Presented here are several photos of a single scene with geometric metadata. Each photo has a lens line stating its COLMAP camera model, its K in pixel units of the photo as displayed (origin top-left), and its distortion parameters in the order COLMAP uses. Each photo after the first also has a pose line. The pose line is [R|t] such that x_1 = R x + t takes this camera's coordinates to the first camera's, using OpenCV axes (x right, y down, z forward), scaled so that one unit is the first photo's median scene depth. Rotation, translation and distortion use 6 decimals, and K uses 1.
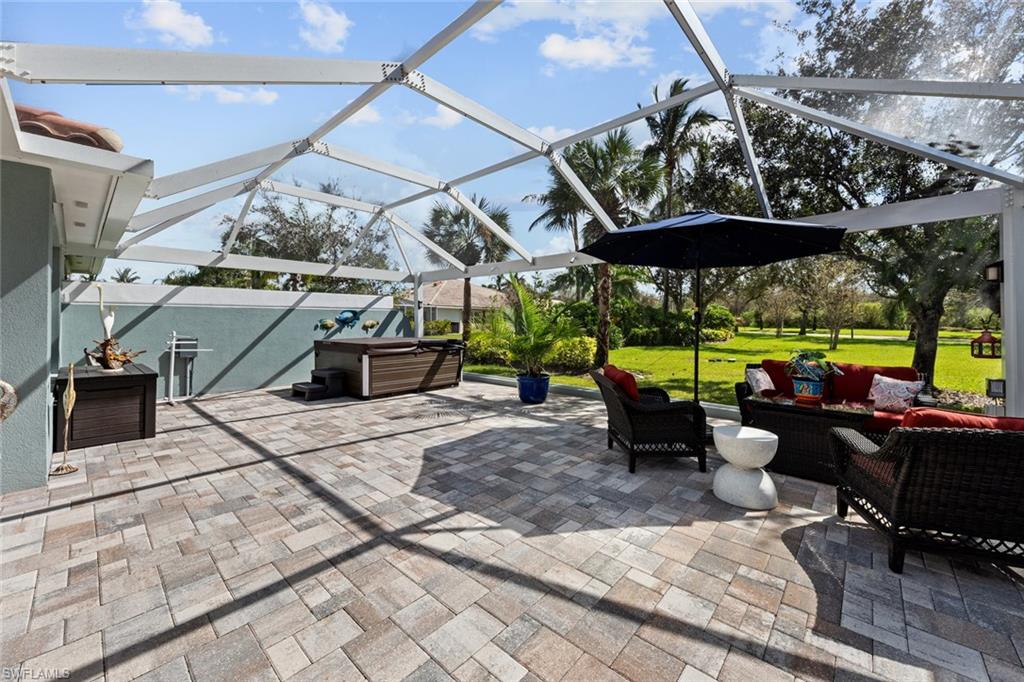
lens RADIAL K [[410.0, 0, 511.5], [0, 410.0, 319.1], [0, 0, 1]] dist [0.000195, -0.000089]
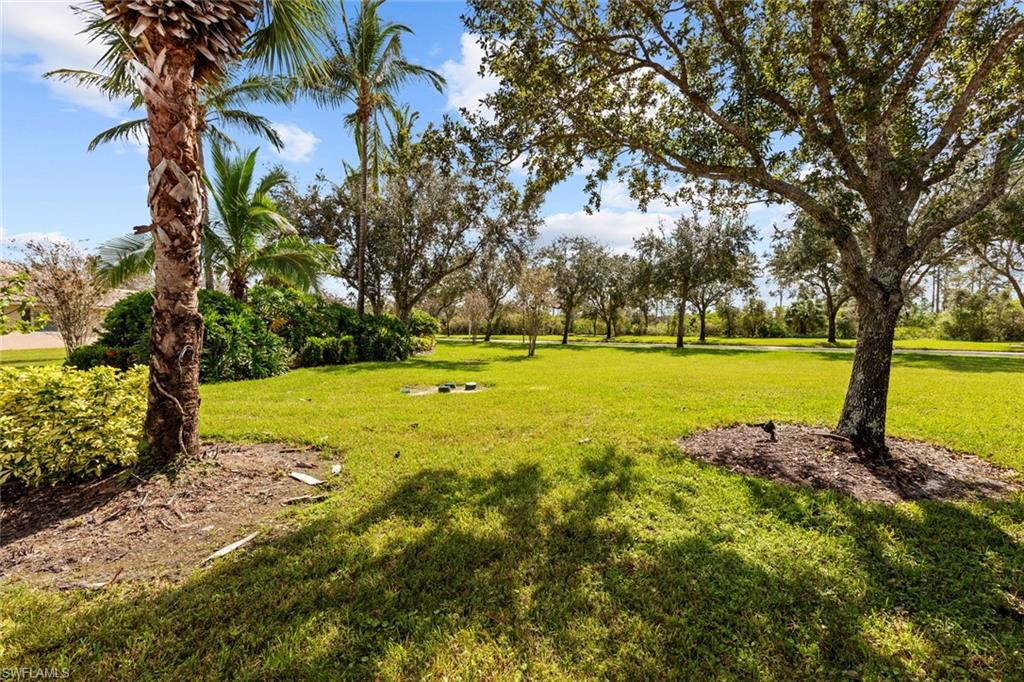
lens RADIAL K [[410.0, 0, 511.5], [0, 410.0, 319.1], [0, 0, 1]] dist [0.000195, -0.000089]
pose [[0.750287, 0.013800, 0.660968, 0.118615], [-0.000451, 0.999793, -0.020362, 0.007929], [-0.661112, 0.014979, 0.750138, 0.344108]]
